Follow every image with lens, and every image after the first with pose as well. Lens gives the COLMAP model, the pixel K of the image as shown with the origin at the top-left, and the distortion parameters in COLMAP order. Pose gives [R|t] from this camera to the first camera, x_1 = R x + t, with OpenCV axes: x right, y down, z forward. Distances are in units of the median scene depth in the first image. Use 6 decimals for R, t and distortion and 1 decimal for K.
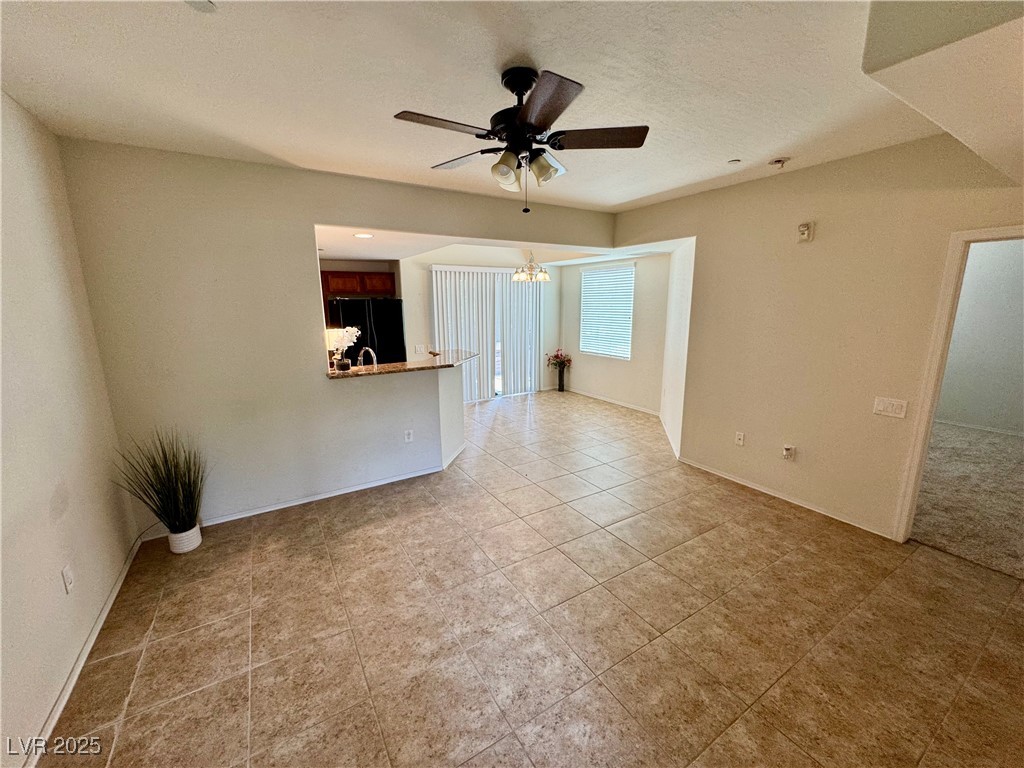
lens RADIAL K [[410.4, 0, 513.6], [0, 410.4, 384.2], [0, 0, 1]] dist [-0.002686, 0.000410]
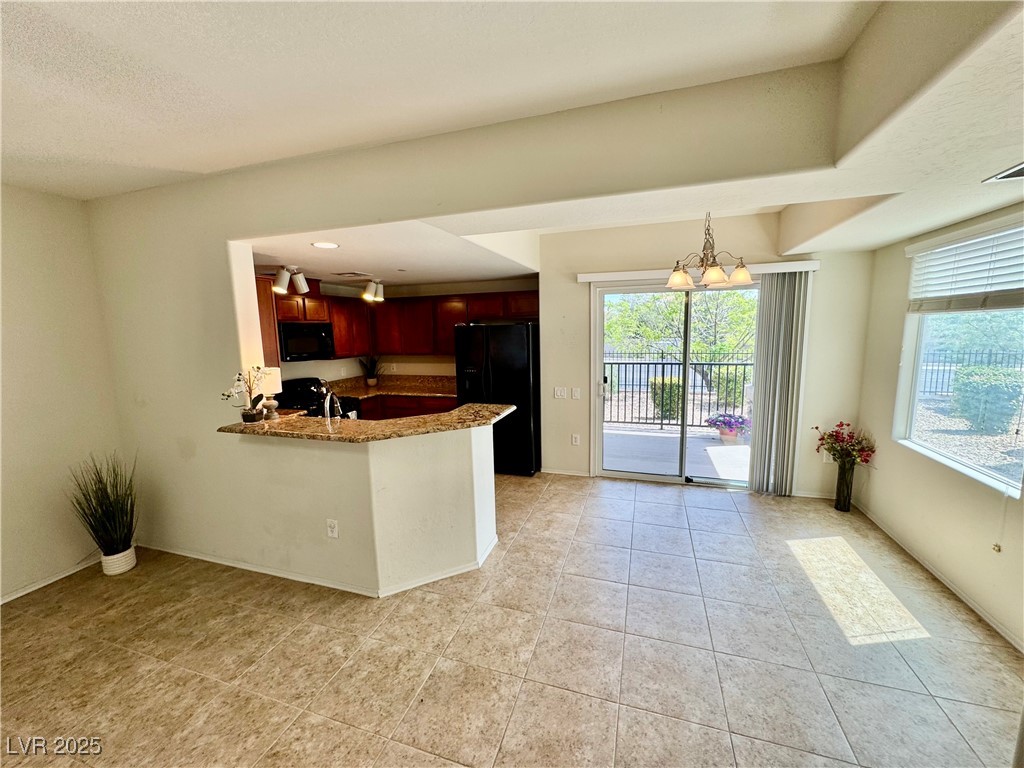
lens RADIAL K [[410.4, 0, 511.6], [0, 410.4, 381.5], [0, 0, 1]] dist [-0.002686, 0.000410]
pose [[0.640466, 0.094599, -0.762138, 0.581175], [-0.136035, 0.990666, 0.008648, -0.218190], [0.755843, 0.098138, 0.647356, 1.025438]]
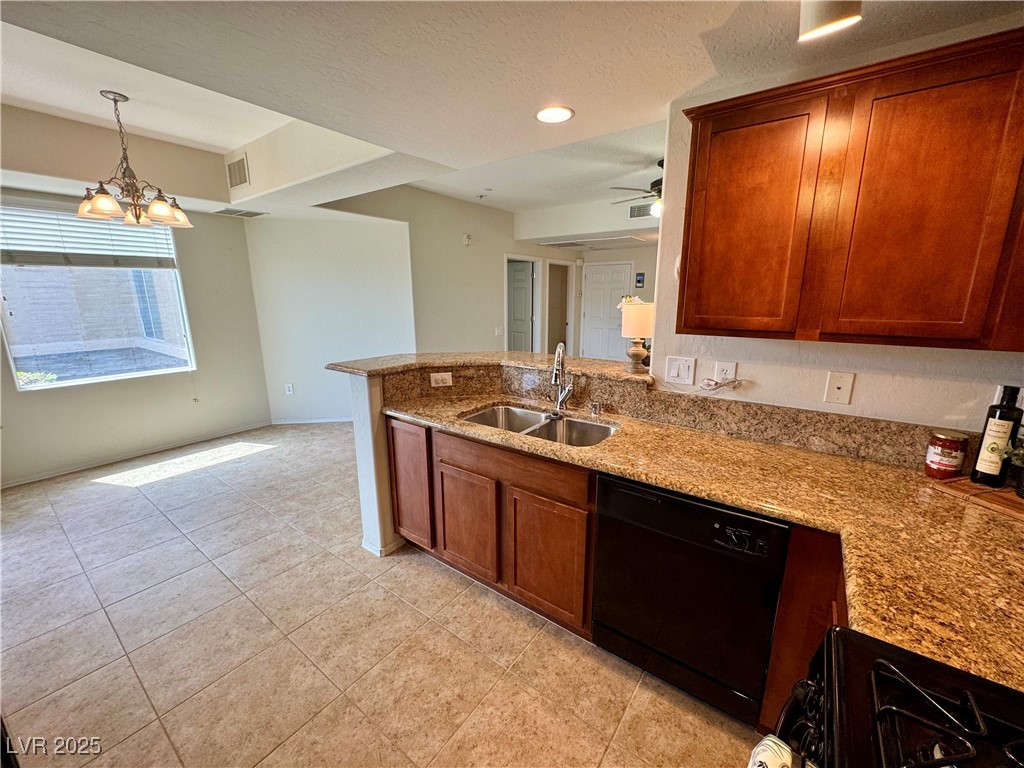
lens RADIAL K [[410.4, 0, 513.5], [0, 410.4, 382.1], [0, 0, 1]] dist [-0.002686, 0.000410]
pose [[-0.374075, -0.188559, 0.908027, -1.105329], [0.191289, 0.942370, 0.274495, -0.267316], [-0.907456, 0.276378, -0.316447, 1.664735]]
